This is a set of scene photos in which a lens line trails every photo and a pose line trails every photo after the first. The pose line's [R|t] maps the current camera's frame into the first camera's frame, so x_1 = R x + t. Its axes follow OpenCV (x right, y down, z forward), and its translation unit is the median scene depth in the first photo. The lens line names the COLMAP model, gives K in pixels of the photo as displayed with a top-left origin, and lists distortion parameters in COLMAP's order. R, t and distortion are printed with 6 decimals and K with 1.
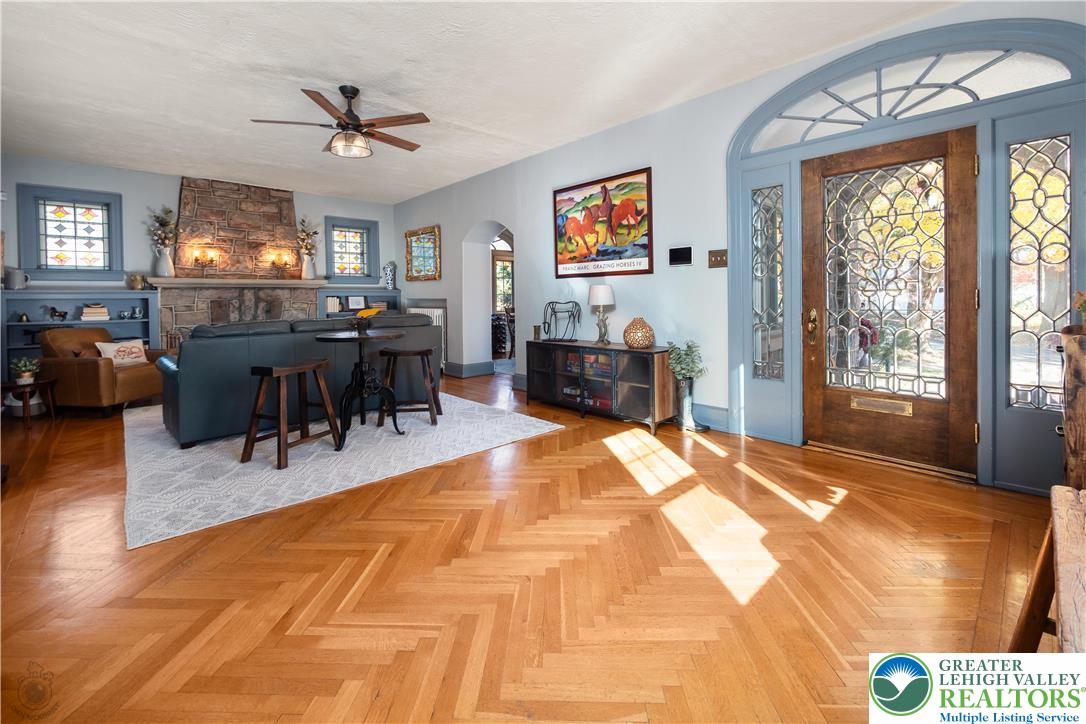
lens RADIAL K [[455.3, 0, 544.5], [0, 455.3, 303.8], [0, 0, 1]] dist [-0.007234, -0.000113]
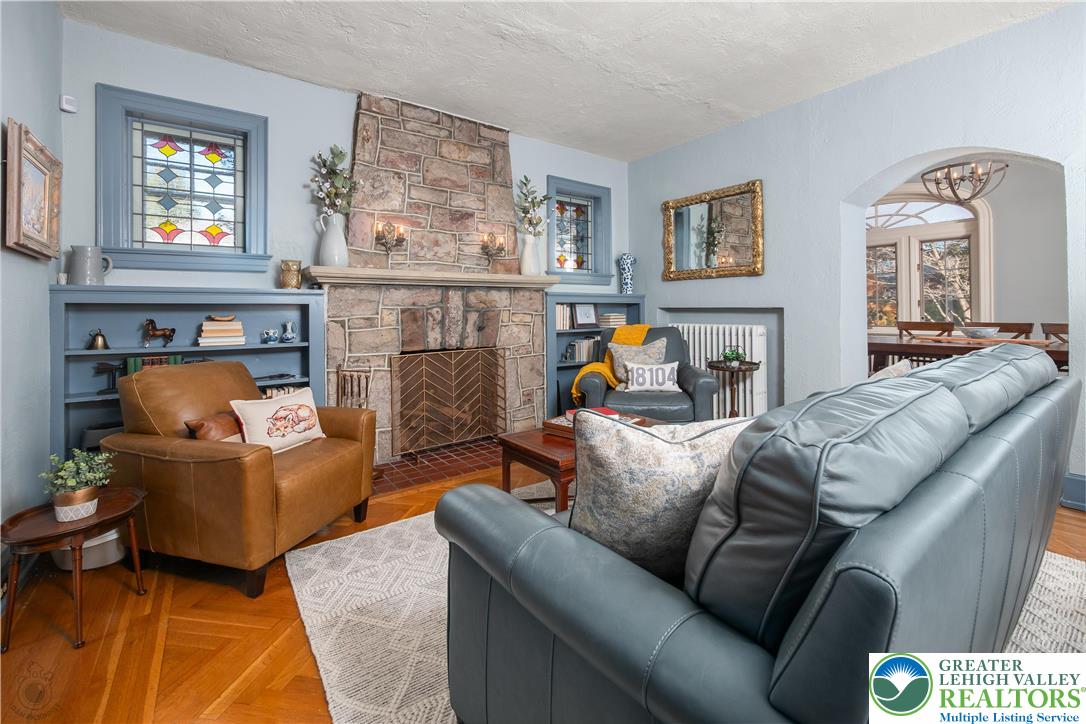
lens RADIAL K [[455.3, 0, 544.5], [0, 455.3, 303.8], [0, 0, 1]] dist [-0.007234, -0.000113]
pose [[0.992079, 0.003179, -0.125576, -0.493366], [-0.006112, 0.999717, -0.022978, -0.001509], [0.125467, 0.023563, 0.991818, 0.463946]]
